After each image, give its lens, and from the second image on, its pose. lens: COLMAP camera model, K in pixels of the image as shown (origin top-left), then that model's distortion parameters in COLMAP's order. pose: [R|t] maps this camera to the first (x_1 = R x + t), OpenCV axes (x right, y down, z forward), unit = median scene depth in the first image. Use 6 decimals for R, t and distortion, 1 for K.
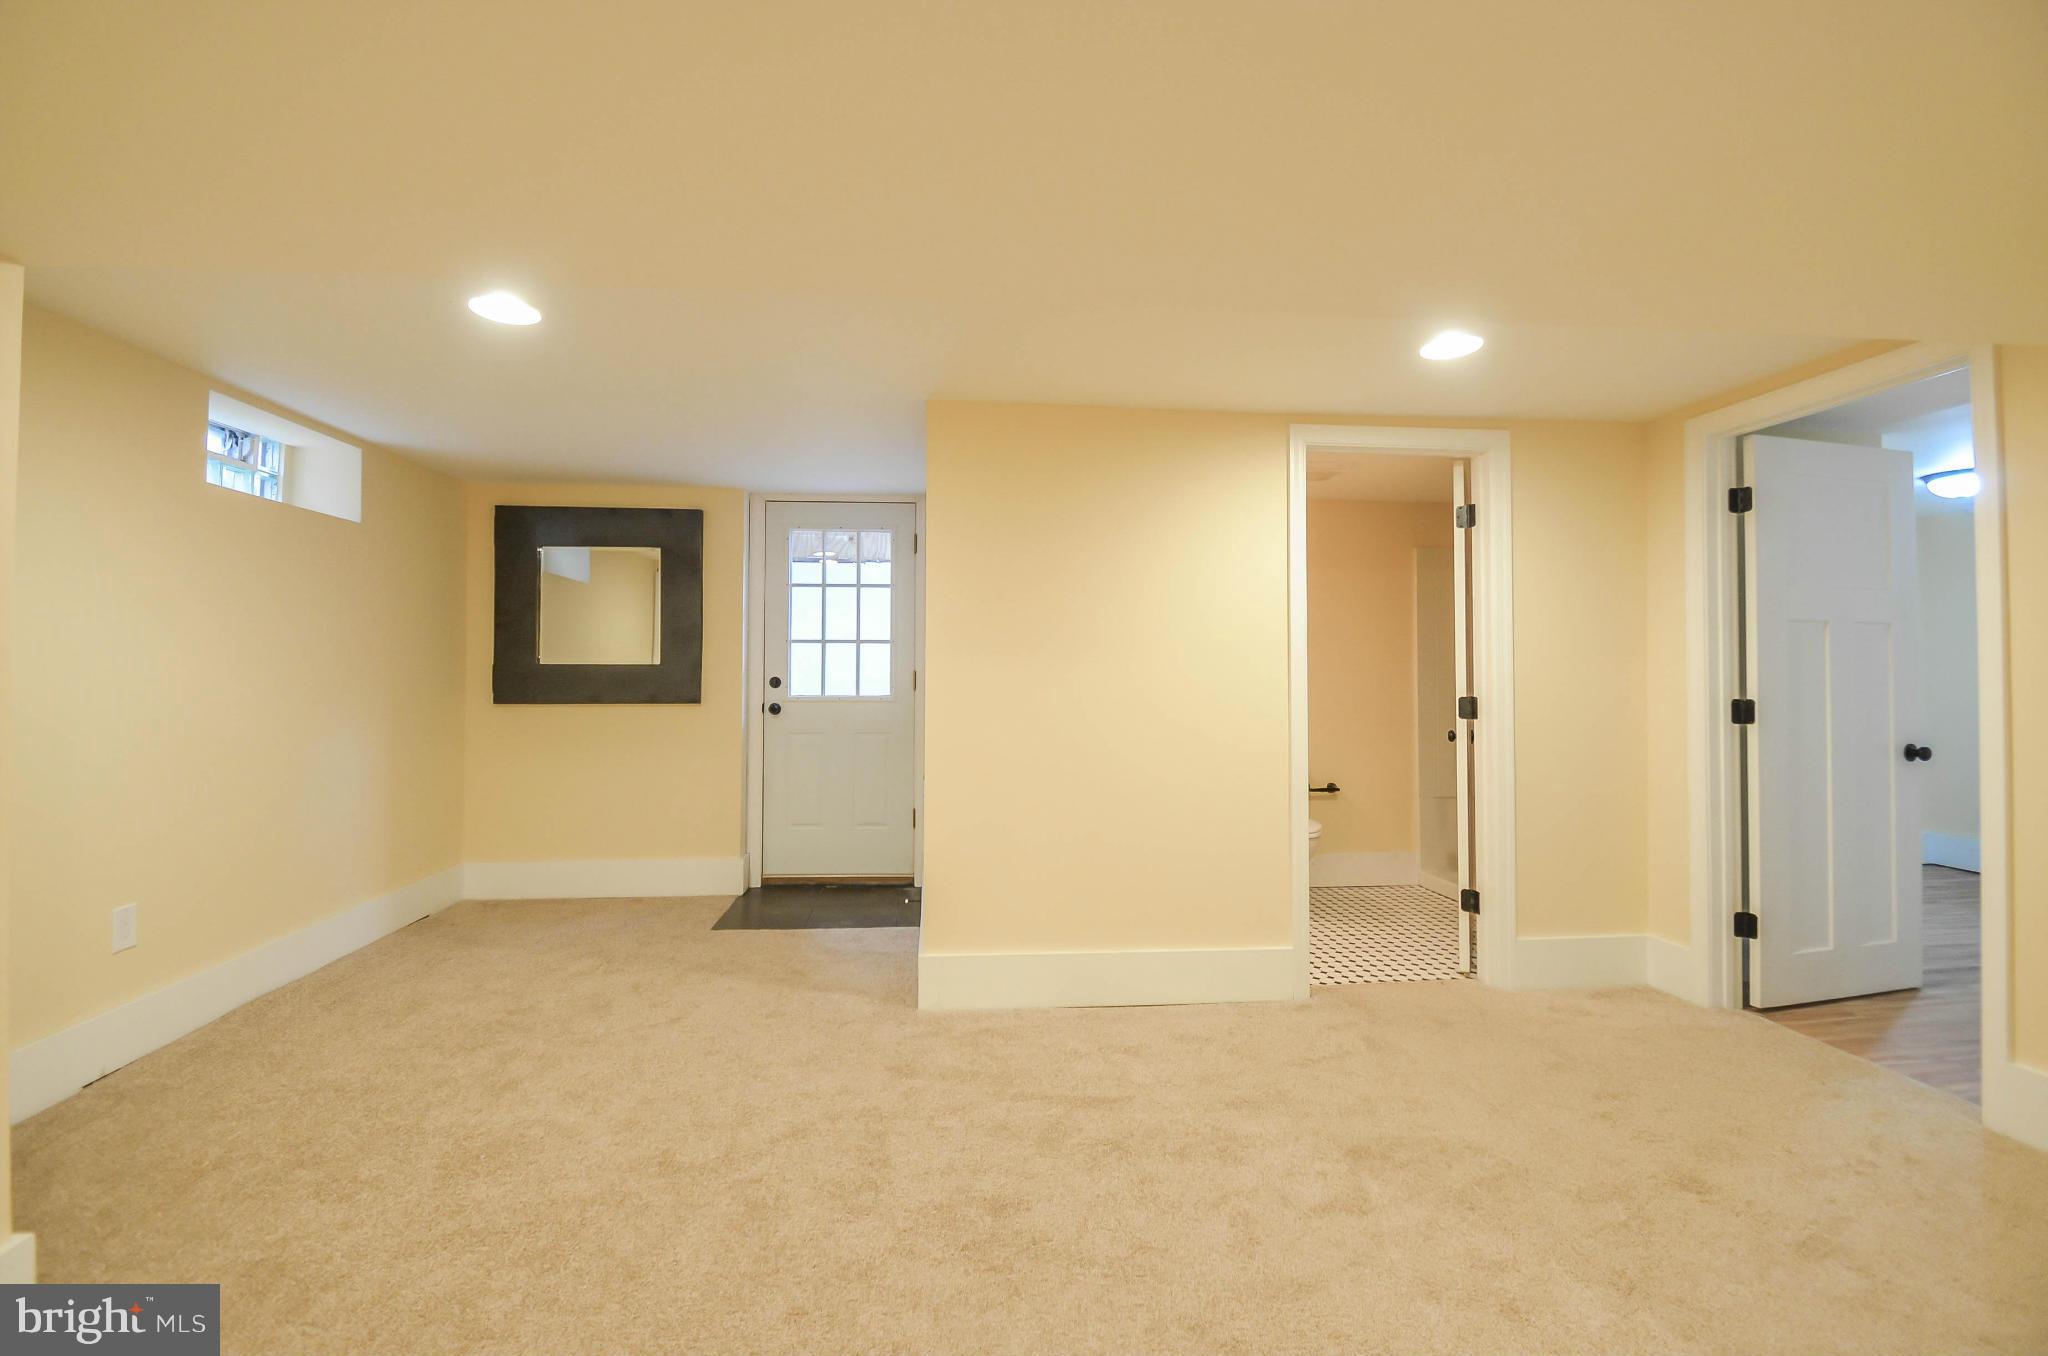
lens RADIAL K [[889.8, 0, 1023.0], [0, 889.8, 659.3], [0, 0, 1]] dist [0.020011, -0.018048]
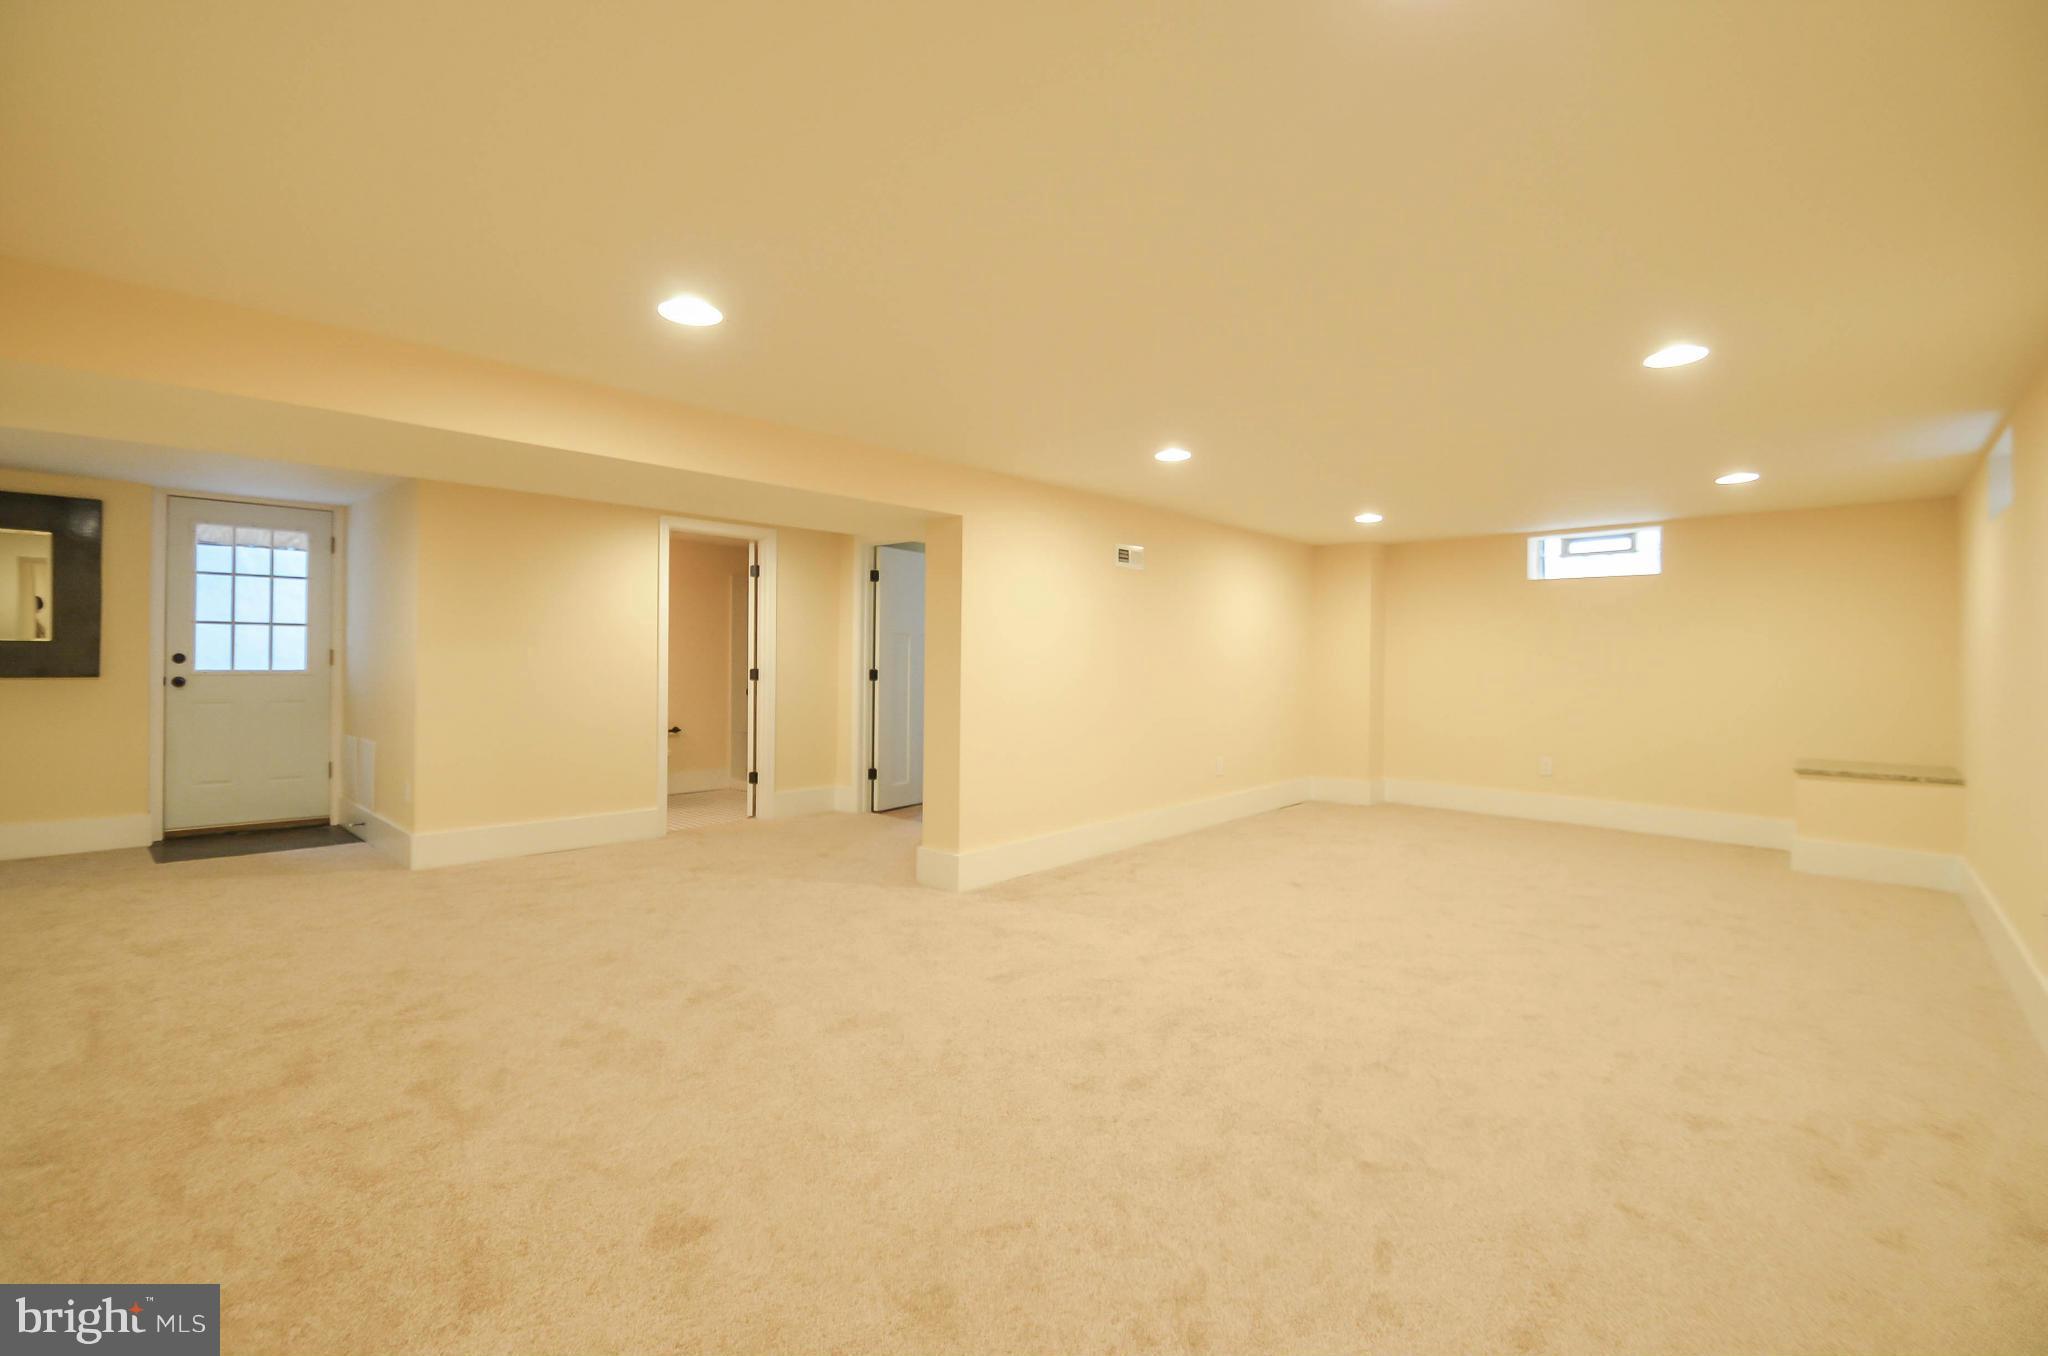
lens RADIAL K [[889.8, 0, 1023.0], [0, 889.8, 659.3], [0, 0, 1]] dist [0.020011, -0.018048]
pose [[0.732238, 0.004169, 0.681036, -0.280009], [-0.023462, 0.999542, 0.019108, -0.020364], [-0.680644, -0.029970, 0.732001, -0.580808]]
